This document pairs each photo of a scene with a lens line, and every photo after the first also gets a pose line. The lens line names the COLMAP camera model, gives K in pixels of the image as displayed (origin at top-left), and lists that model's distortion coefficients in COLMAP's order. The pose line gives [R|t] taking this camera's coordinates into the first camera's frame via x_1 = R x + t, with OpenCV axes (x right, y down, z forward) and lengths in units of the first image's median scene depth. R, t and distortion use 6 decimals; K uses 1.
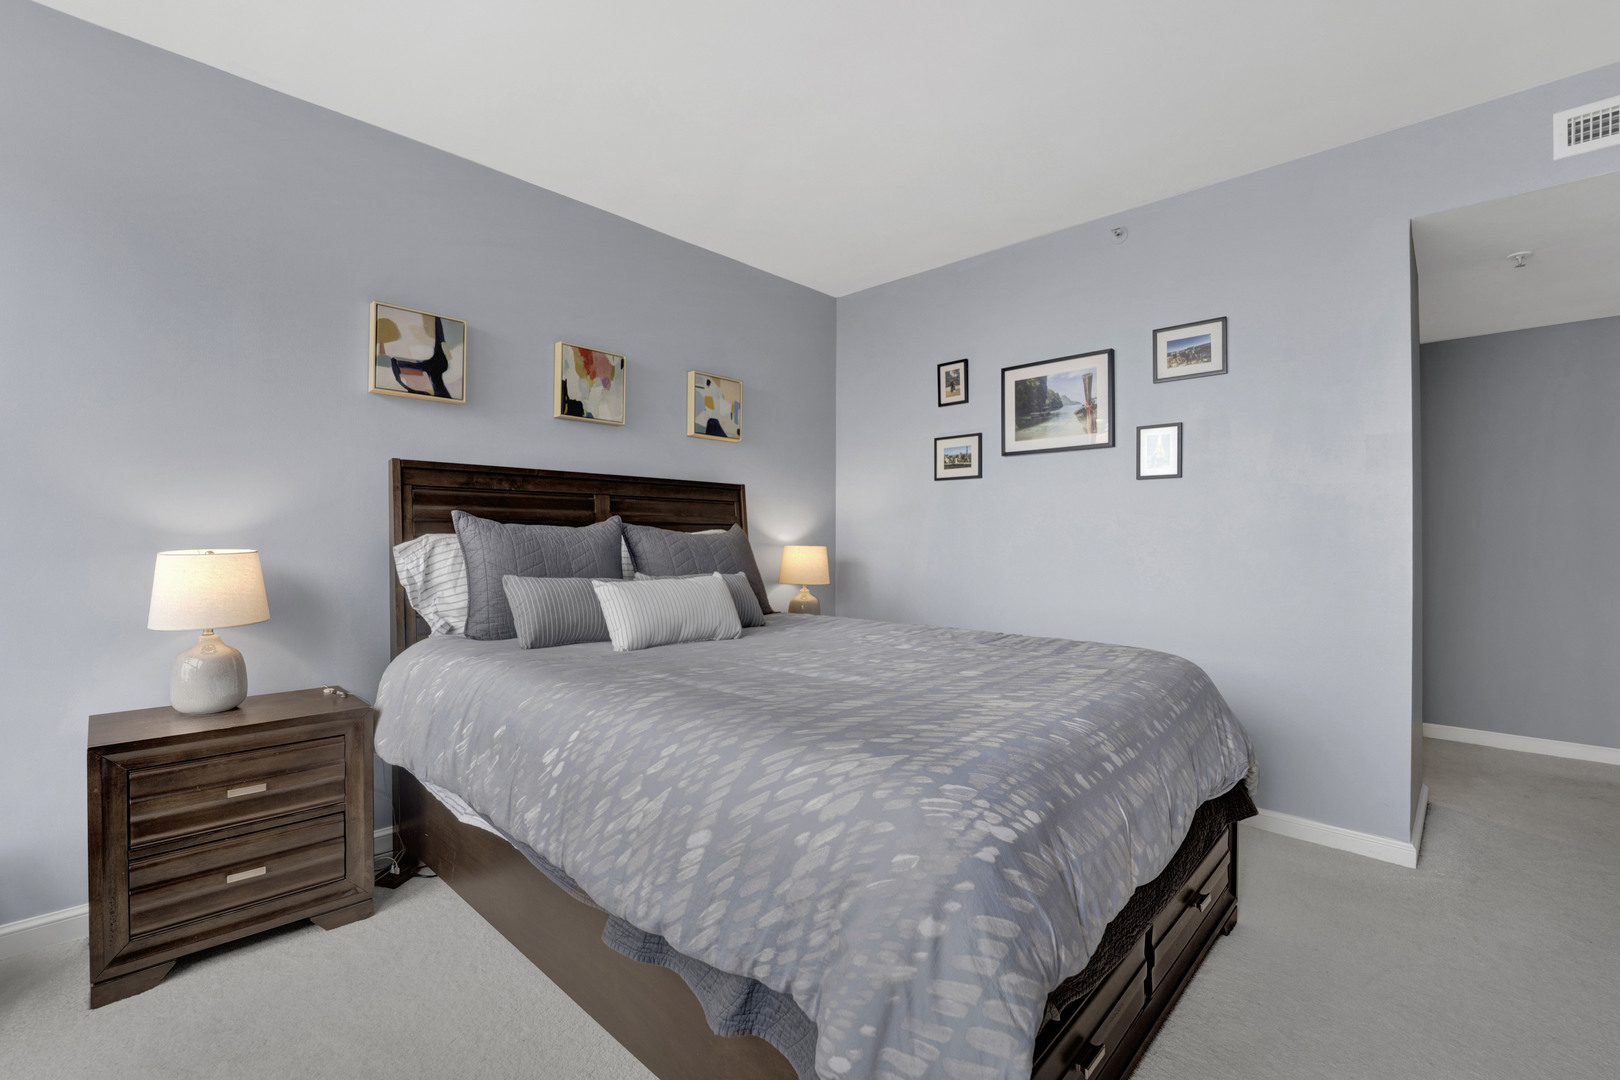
lens RADIAL K [[667.3, 0, 811.0], [0, 667.3, 544.3], [0, 0, 1]] dist [-0.023729, -0.001178]
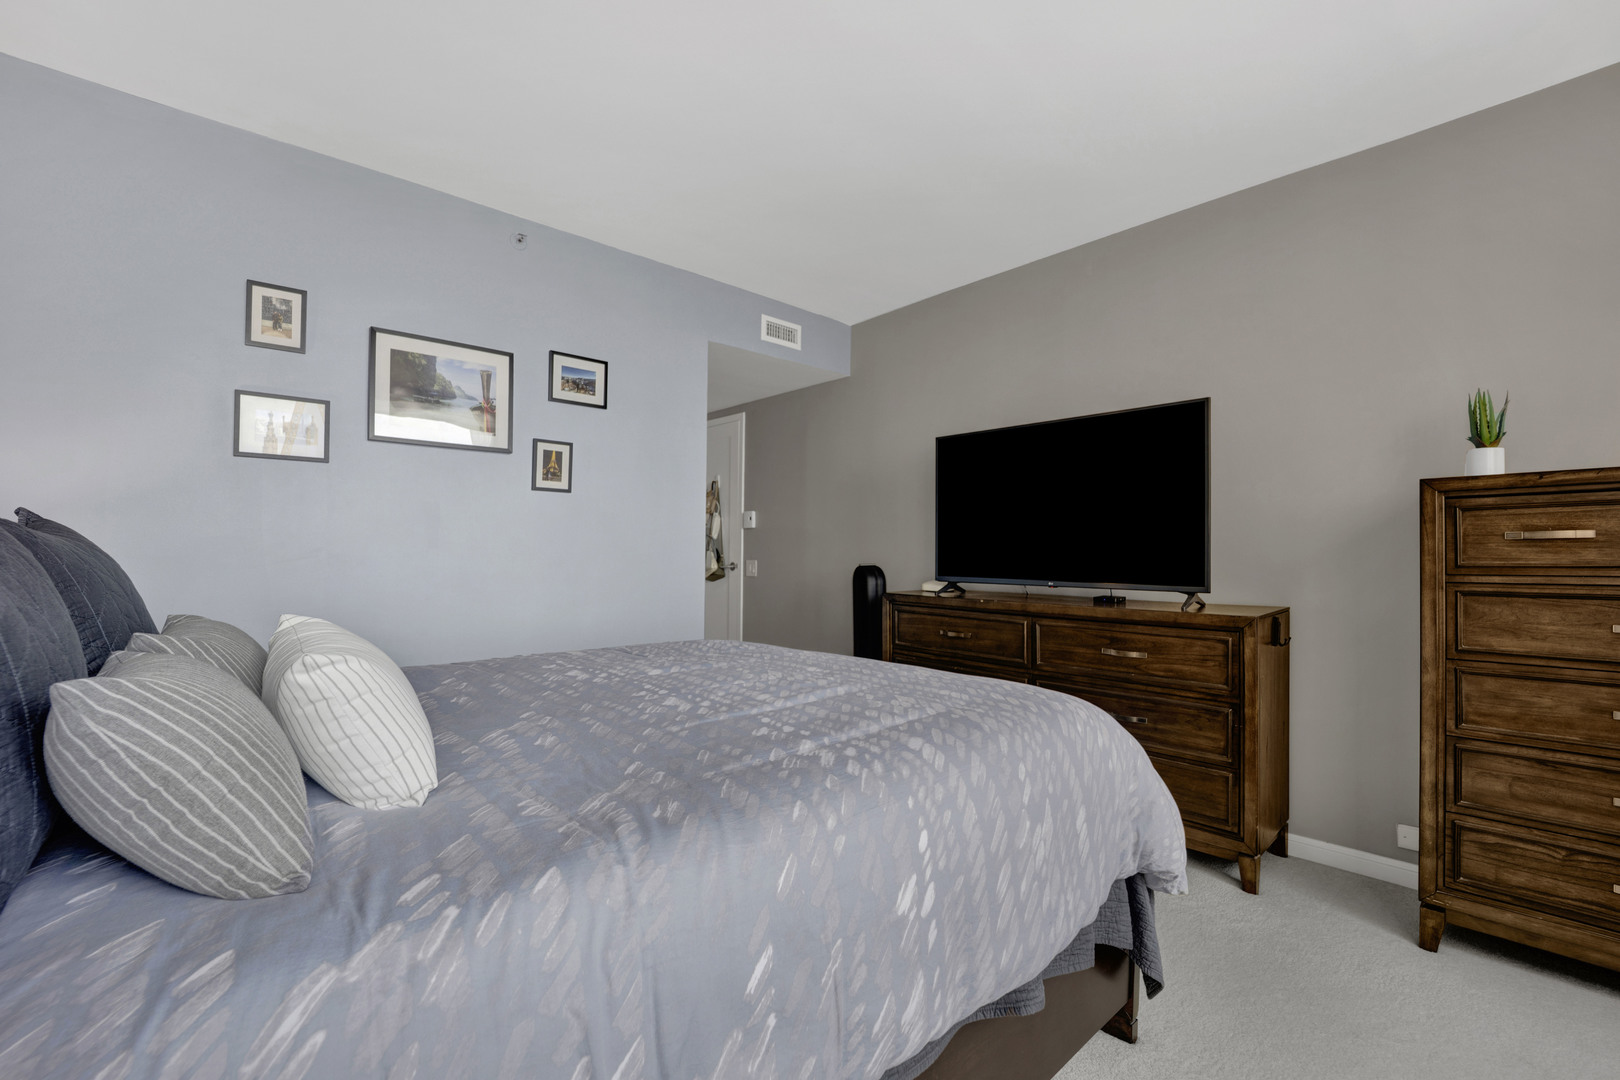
lens RADIAL K [[667.3, 0, 805.1], [0, 667.3, 538.0], [0, 0, 1]] dist [-0.023729, -0.001178]
pose [[0.113938, 0.021228, 0.993261, -0.485848], [-0.004805, 0.999772, -0.020816, -0.004410], [-0.993476, -0.002401, 0.114014, 0.478681]]
